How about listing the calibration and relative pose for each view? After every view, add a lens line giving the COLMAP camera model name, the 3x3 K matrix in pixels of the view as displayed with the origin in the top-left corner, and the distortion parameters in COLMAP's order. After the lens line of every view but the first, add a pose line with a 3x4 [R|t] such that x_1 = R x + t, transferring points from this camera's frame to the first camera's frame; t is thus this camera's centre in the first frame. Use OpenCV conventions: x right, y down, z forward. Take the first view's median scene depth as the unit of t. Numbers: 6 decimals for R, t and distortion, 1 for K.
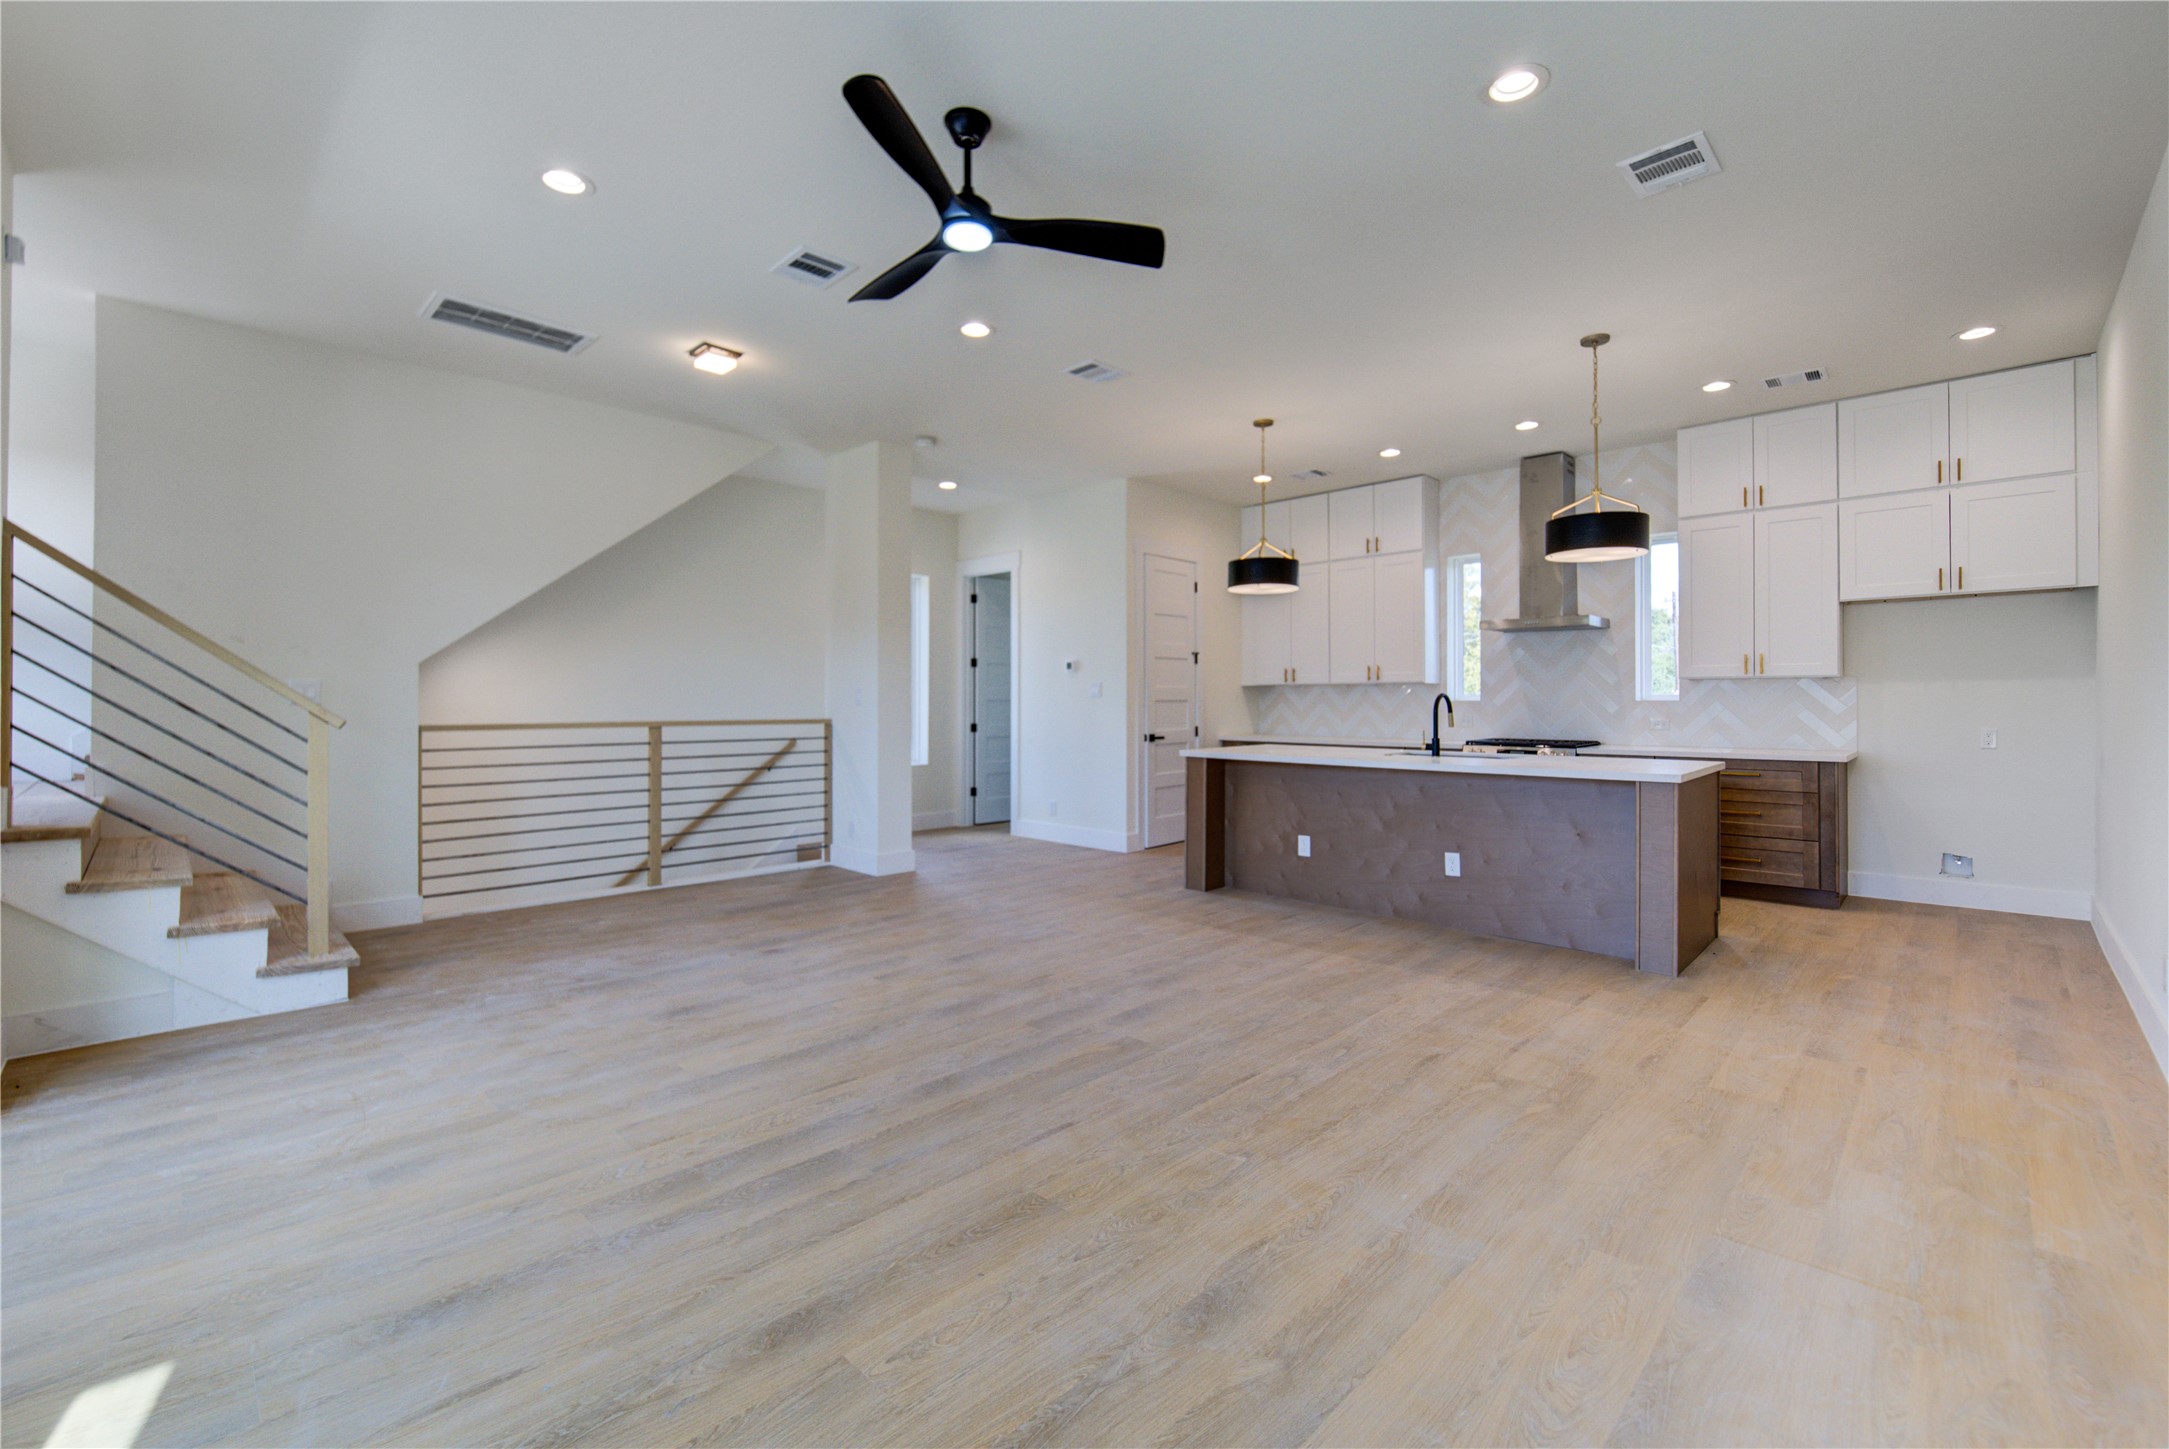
lens RADIAL K [[895.6, 0, 1078.8], [0, 895.6, 688.1], [0, 0, 1]] dist [-0.006023, -0.002200]
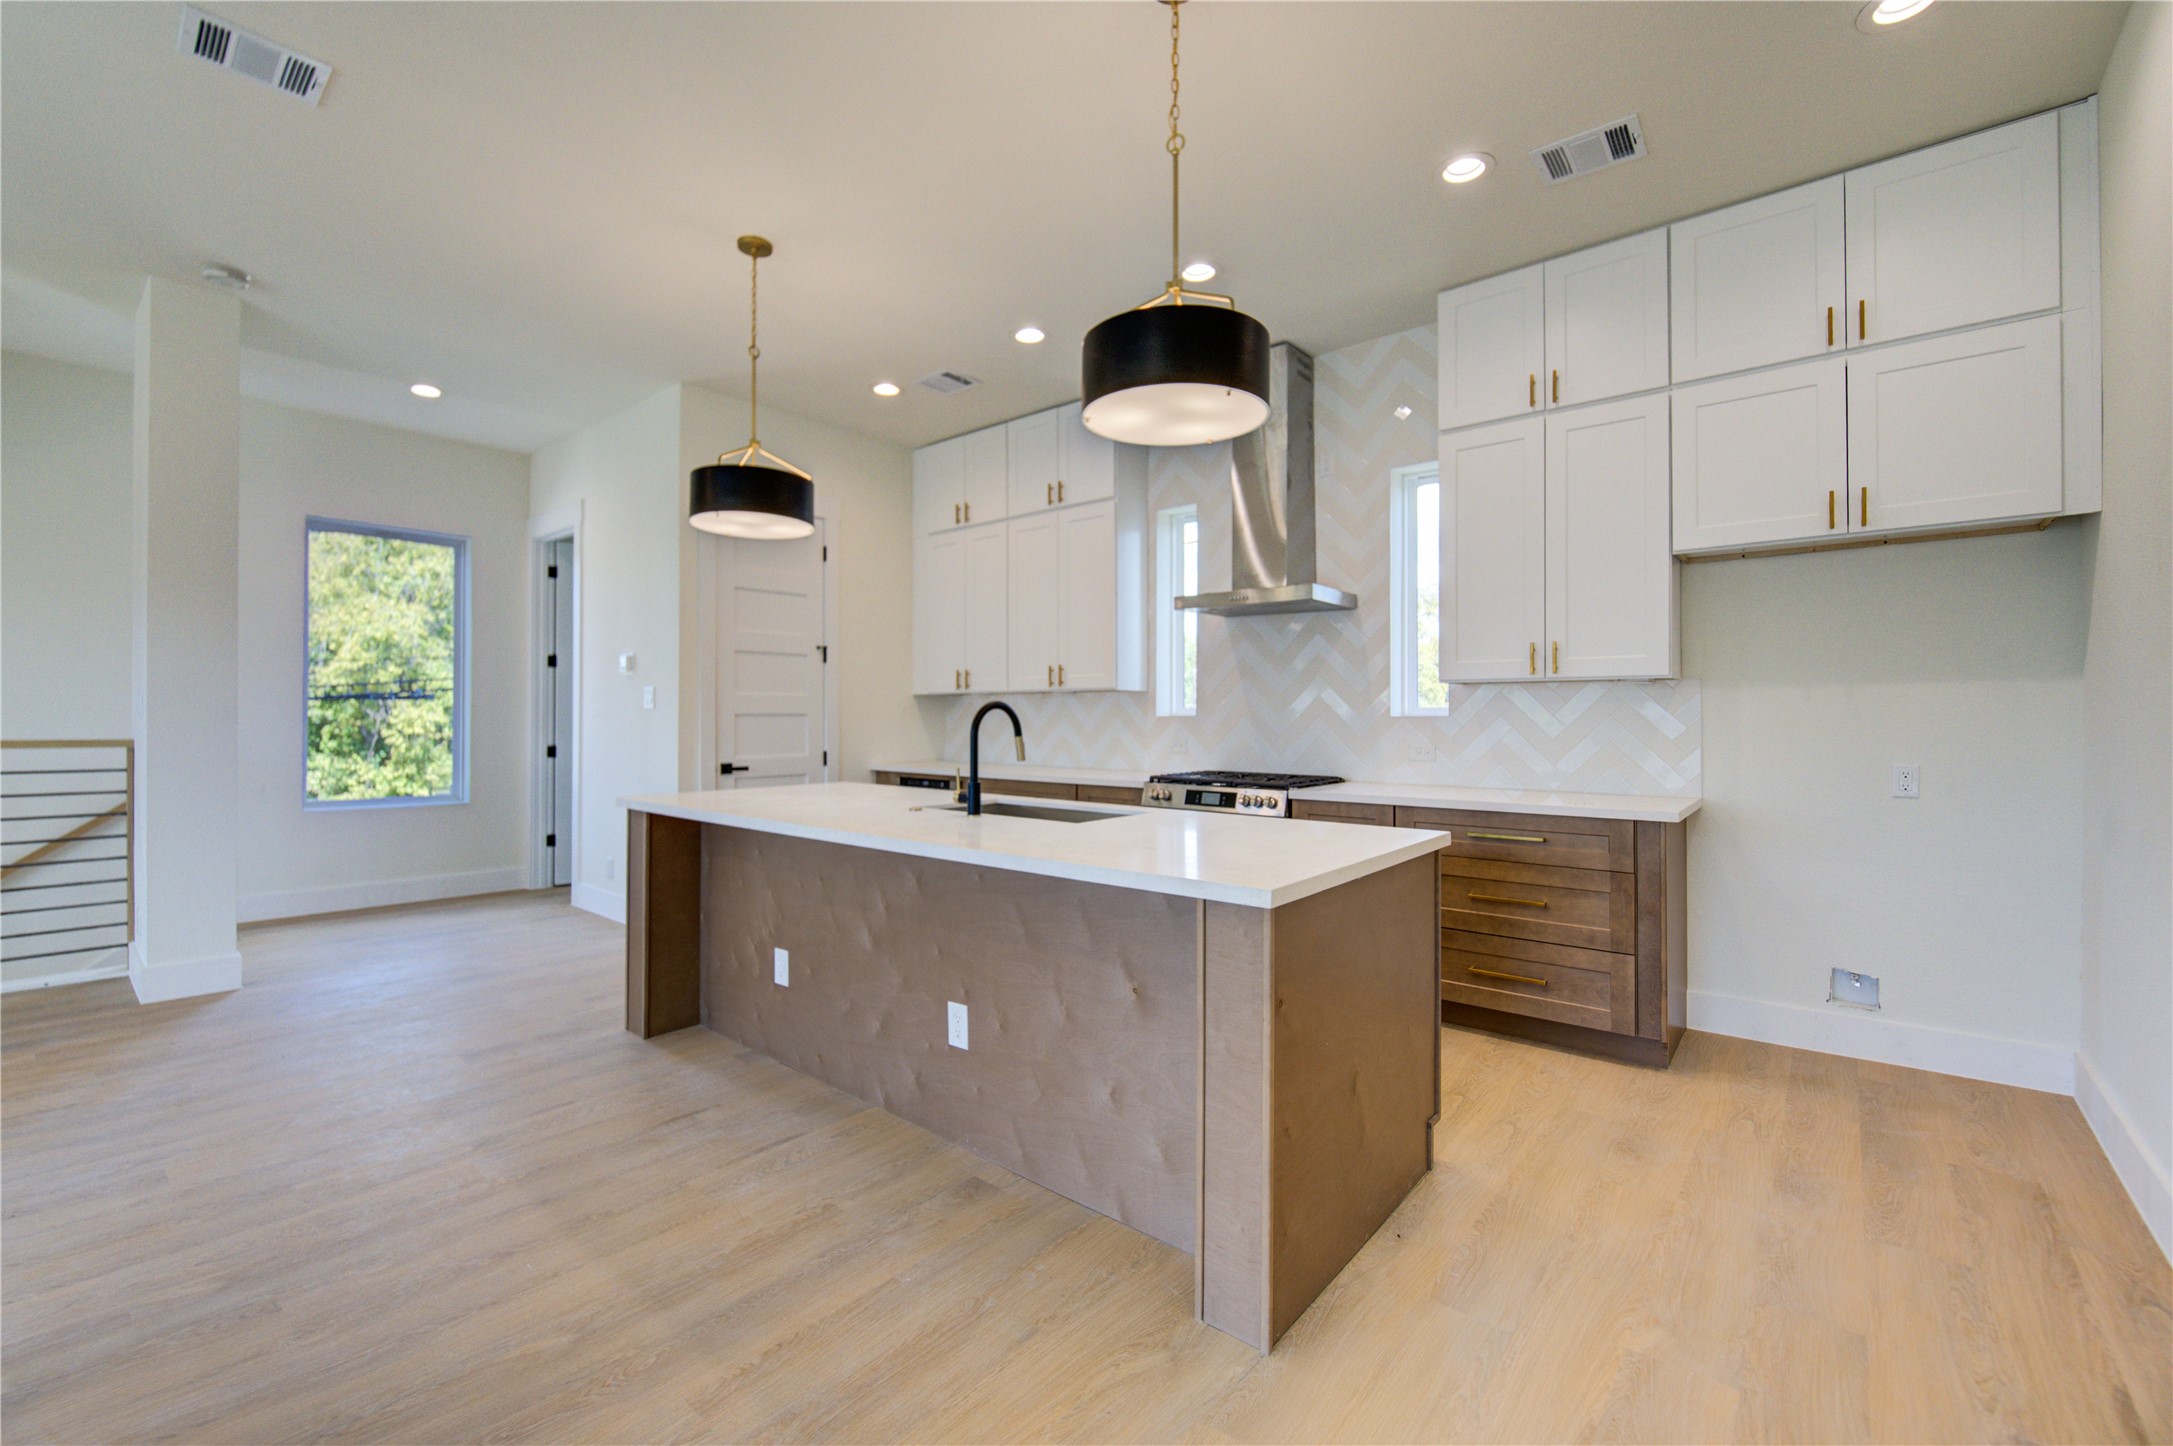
lens RADIAL K [[894.8, 0, 1059.7], [0, 894.8, 700.0], [0, 0, 1]] dist [-0.006401, -0.001301]
pose [[0.997439, 0.005891, 0.071280, 0.415423], [-0.005507, 0.999969, -0.005579, 0.008320], [-0.071311, 0.005173, 0.997441, 0.445587]]
